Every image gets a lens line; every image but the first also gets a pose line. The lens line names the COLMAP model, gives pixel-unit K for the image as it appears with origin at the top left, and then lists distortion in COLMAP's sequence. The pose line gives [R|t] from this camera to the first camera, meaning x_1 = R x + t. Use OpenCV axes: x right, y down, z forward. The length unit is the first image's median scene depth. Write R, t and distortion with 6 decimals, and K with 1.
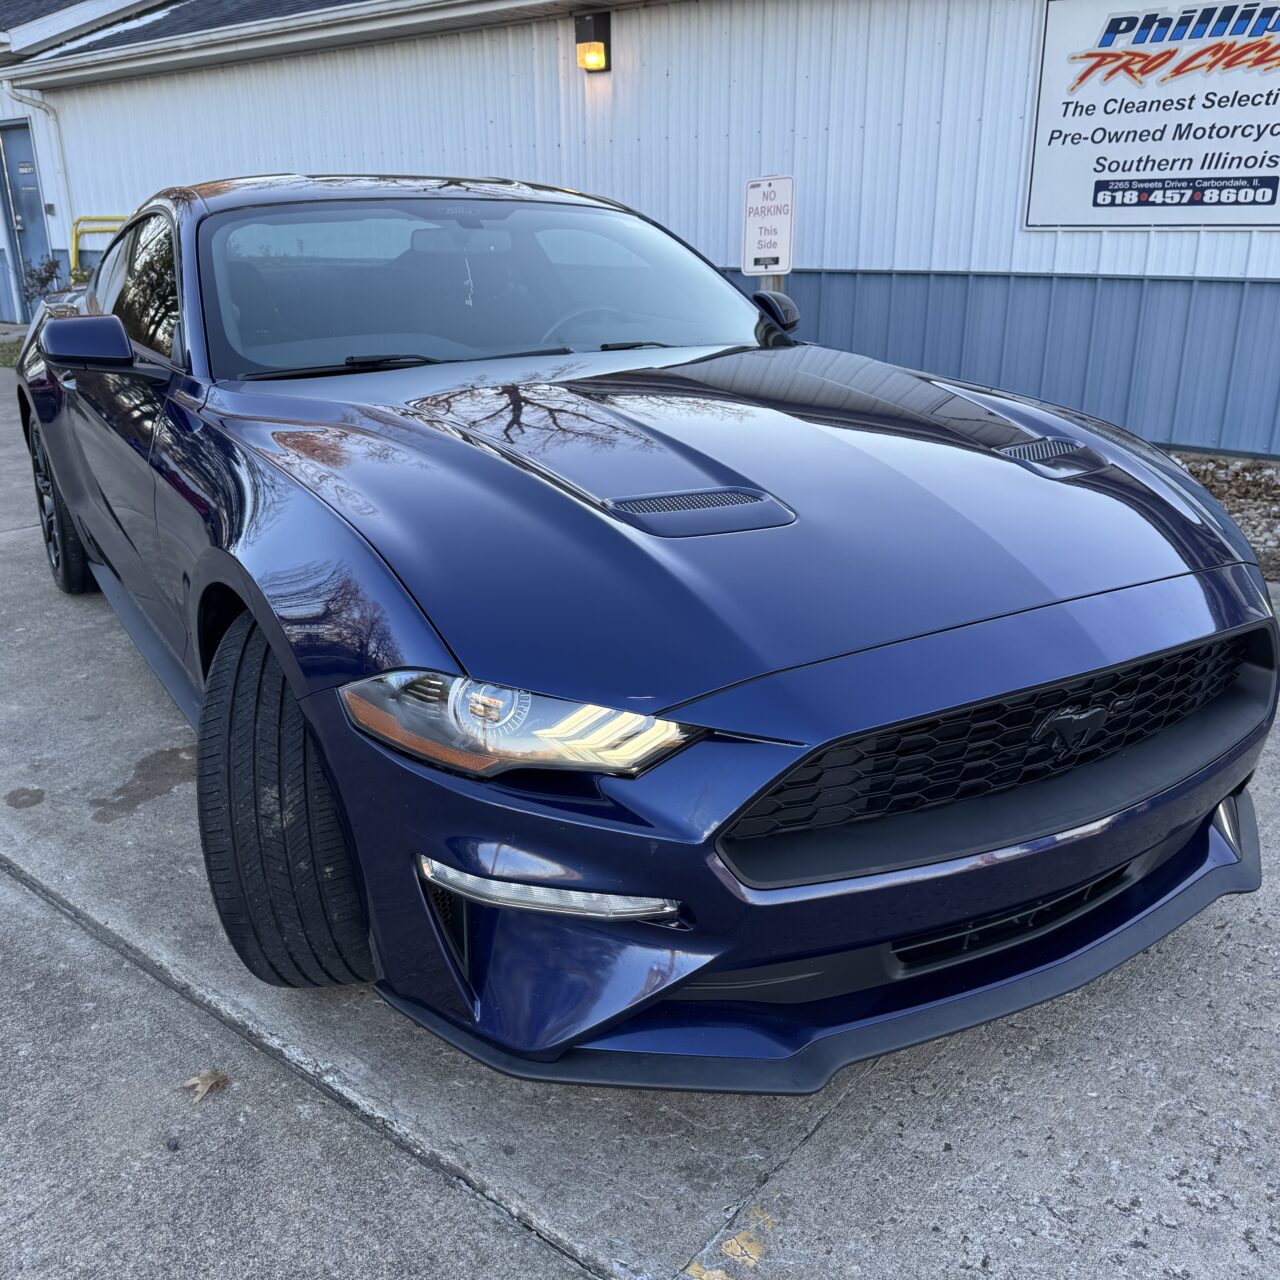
lens RADIAL K [[1210.9, 0, 651.1], [0, 1210.9, 638.5], [0, 0, 1]] dist [0.028044, -0.037333]
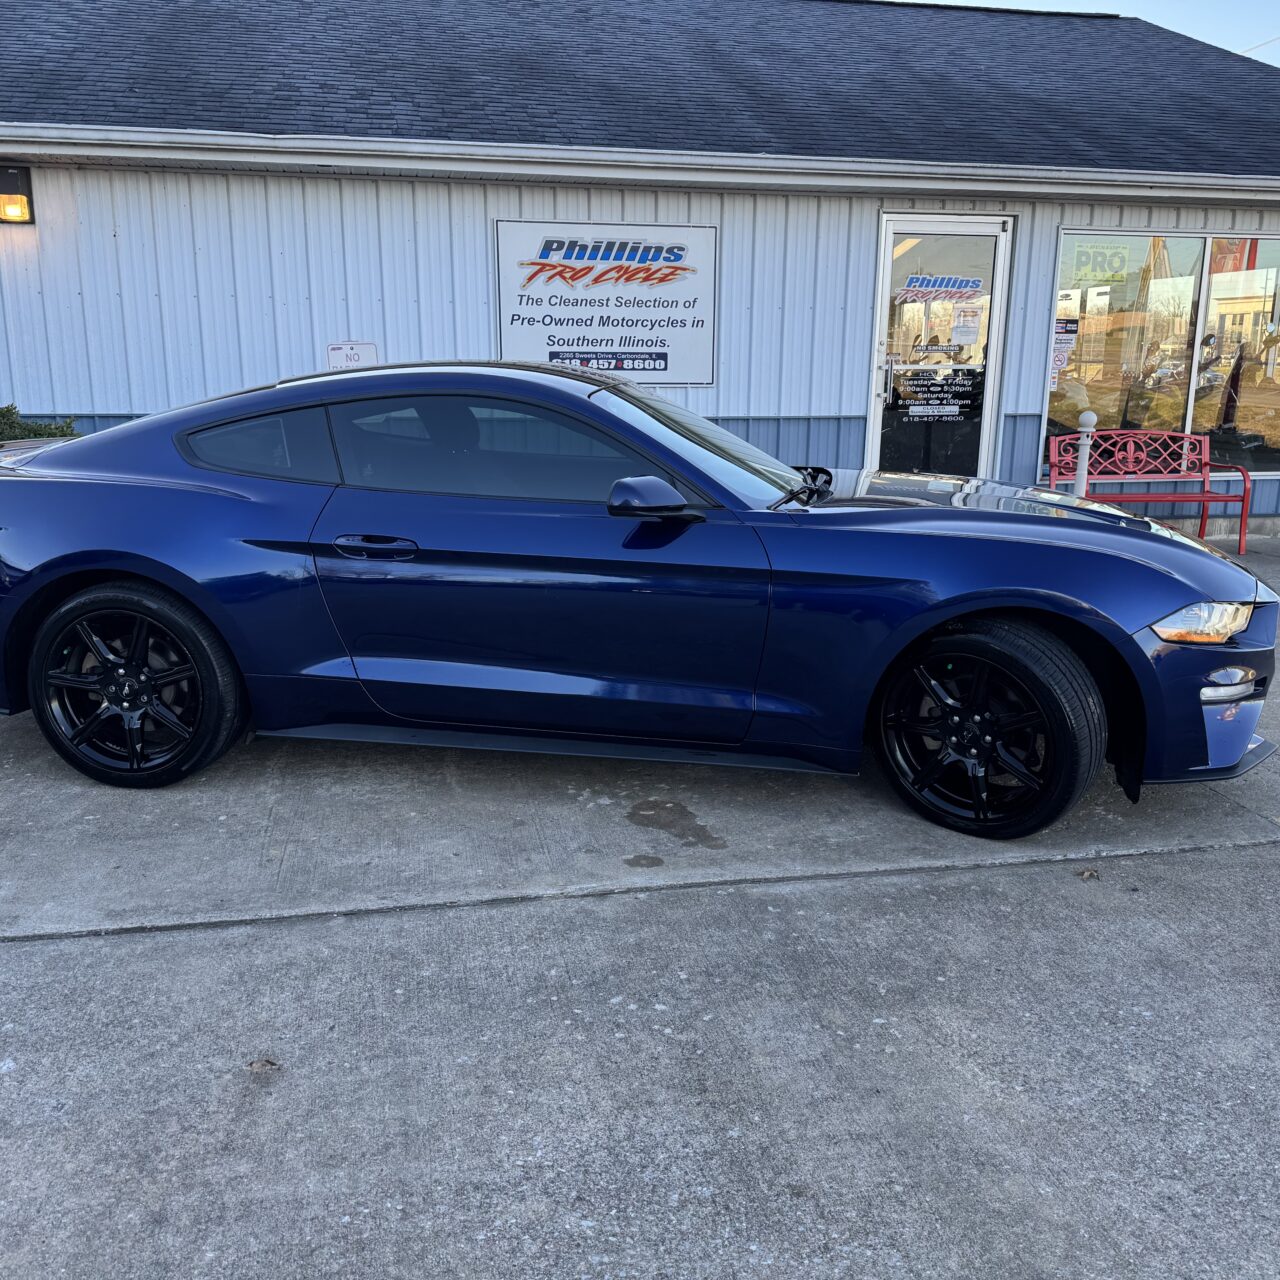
lens RADIAL K [[1180.9, 0, 646.3], [0, 1180.9, 629.9], [0, 0, 1]] dist [0.193932, -0.400359]
pose [[0.627550, -0.165409, 0.760803, -0.701377], [0.244186, 0.969683, 0.009405, -0.054051], [-0.739293, 0.179875, 0.648915, 0.088432]]
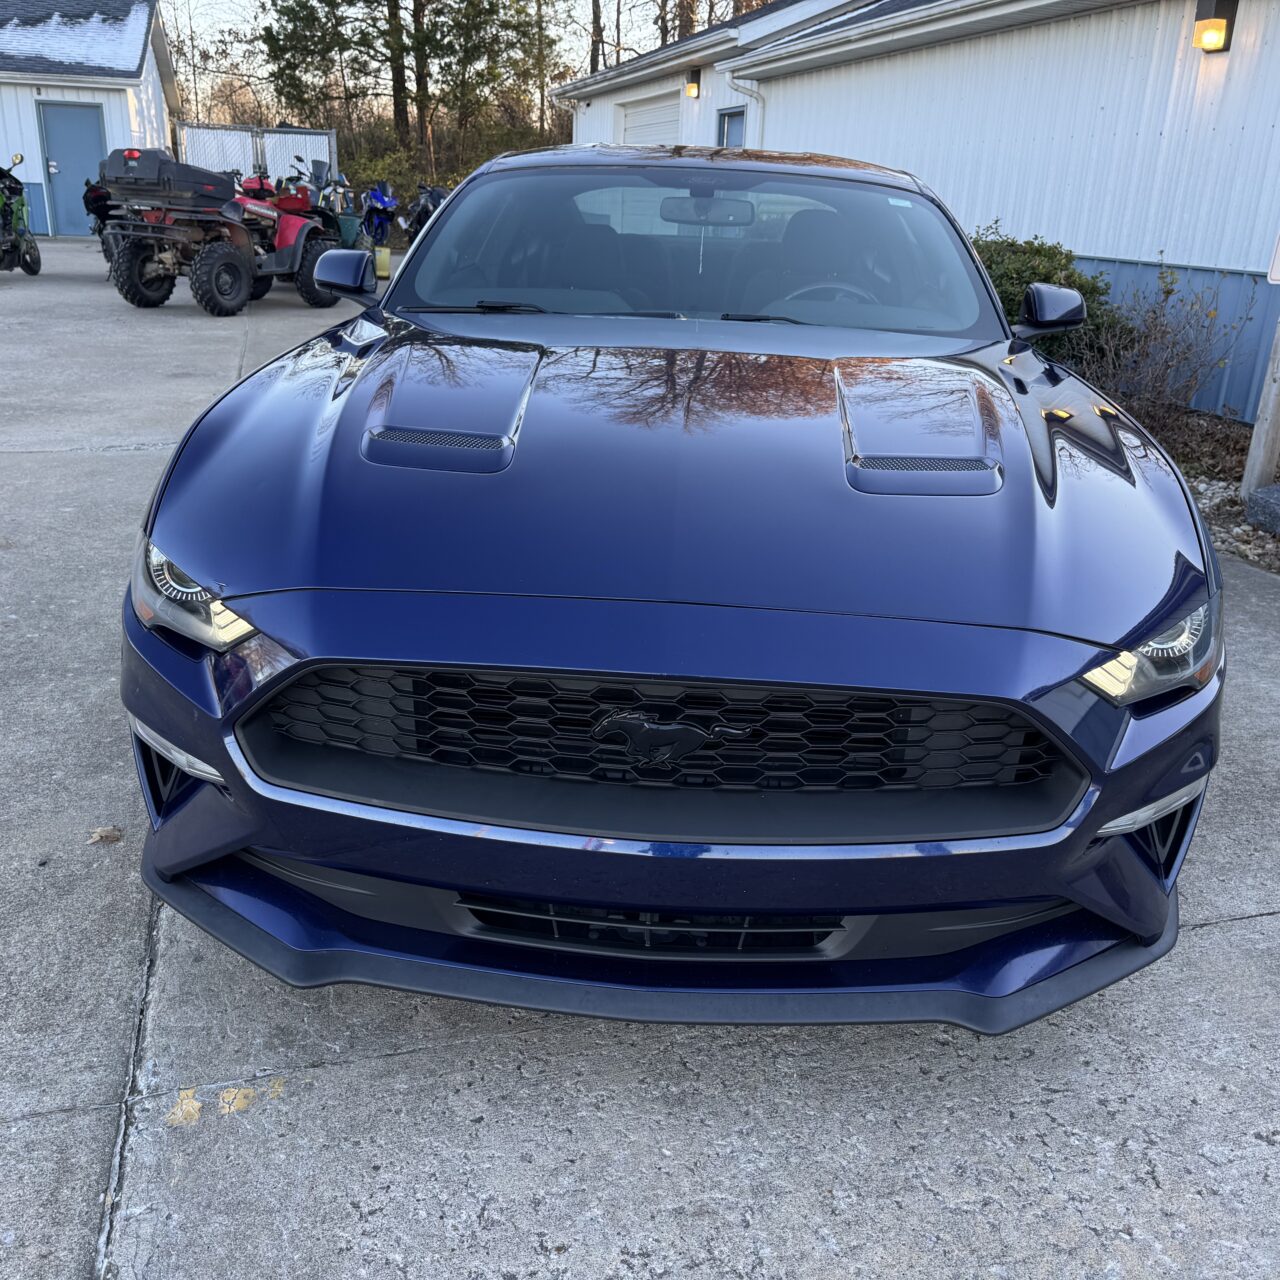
lens RADIAL K [[1210.9, 0, 651.1], [0, 1210.9, 638.5], [0, 0, 1]] dist [0.028044, -0.037333]
pose [[0.822300, 0.232458, -0.519409, 0.245741], [-0.230348, 0.970608, 0.069715, -0.019277], [0.520348, 0.062318, 0.851677, 0.066122]]
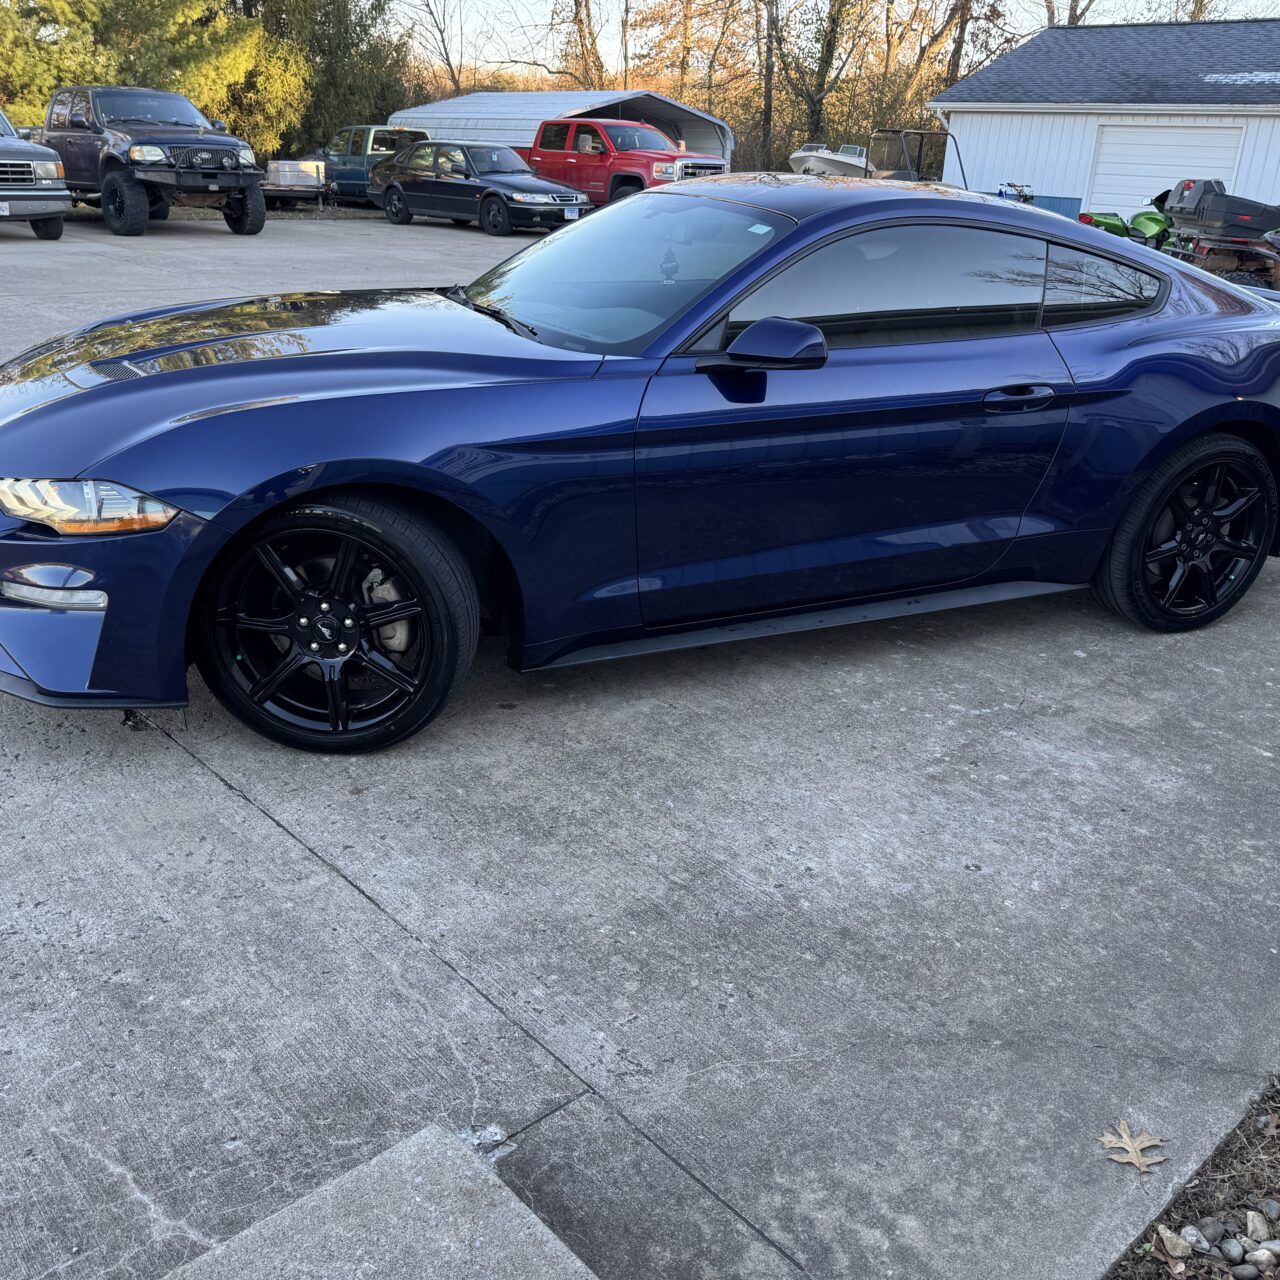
lens RADIAL K [[1216.7, 0, 637.4], [0, 1216.7, 627.4], [0, 0, 1]] dist [0.026331, -0.038747]
pose [[-0.144685, 0.357862, -0.922497, 0.629645], [-0.363400, 0.847936, 0.385934, -0.255744], [0.920330, 0.391075, 0.007363, 0.632876]]
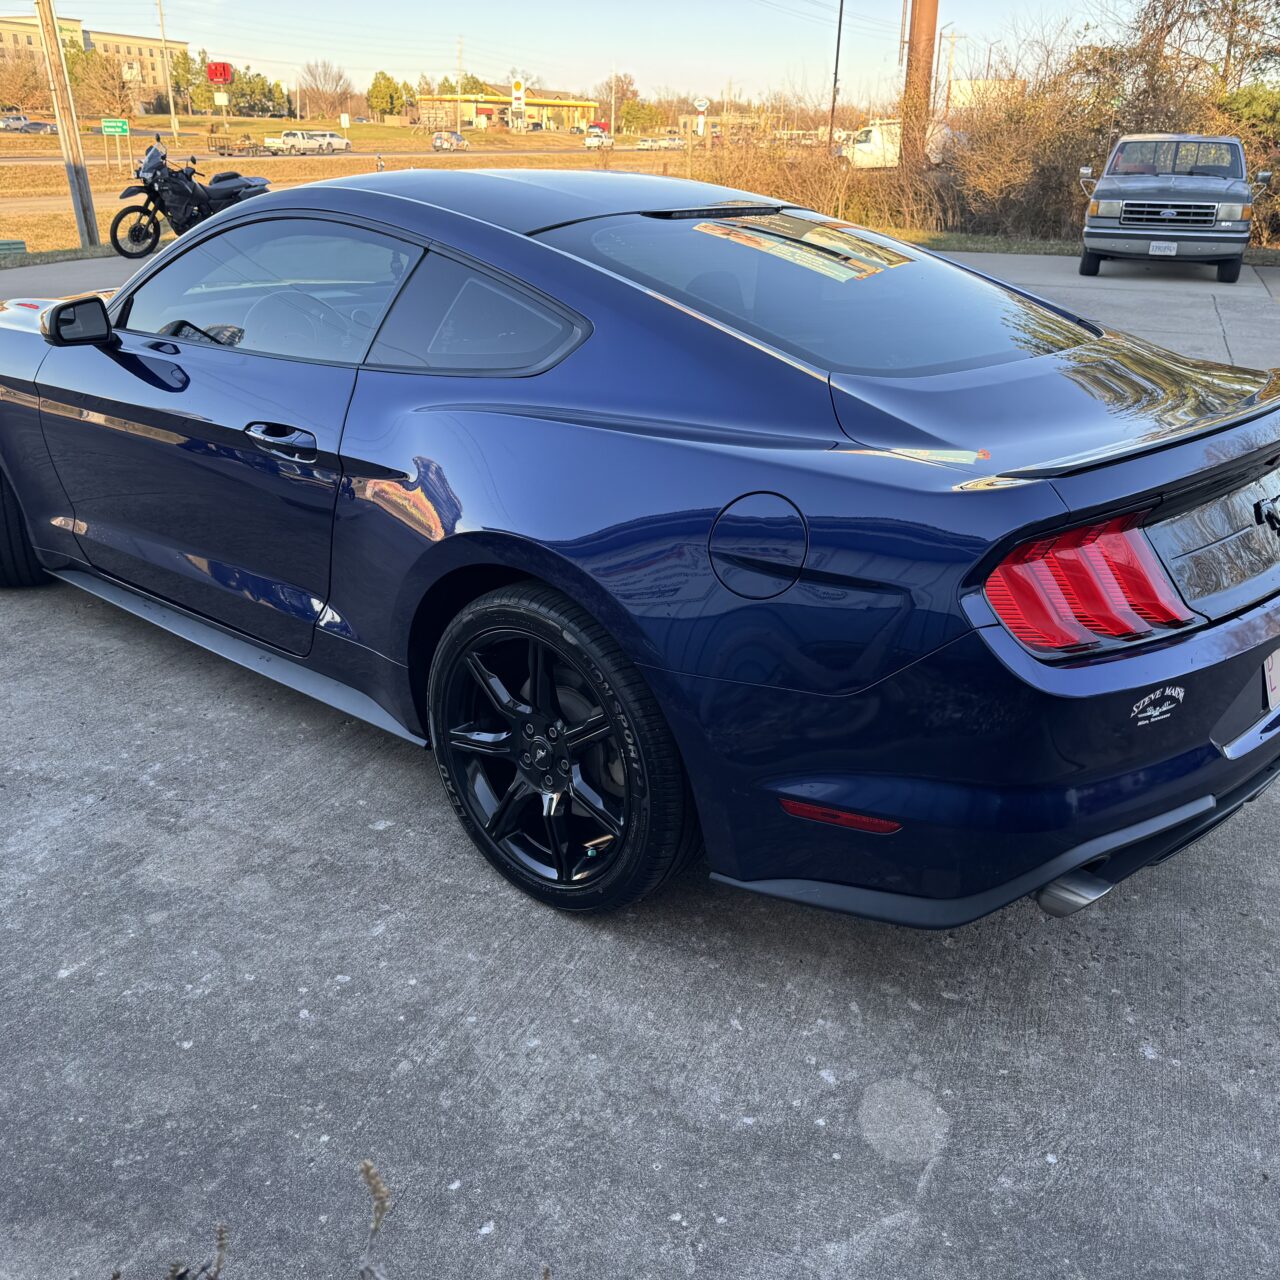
lens RADIAL K [[1210.9, 0, 651.1], [0, 1210.9, 638.5], [0, 0, 1]] dist [0.028044, -0.037333]
pose [[-0.957175, 0.095244, -0.273394, -0.021124], [-0.107612, 0.759625, 0.641396, -0.453235], [0.268766, 0.643349, -0.716845, 1.211851]]
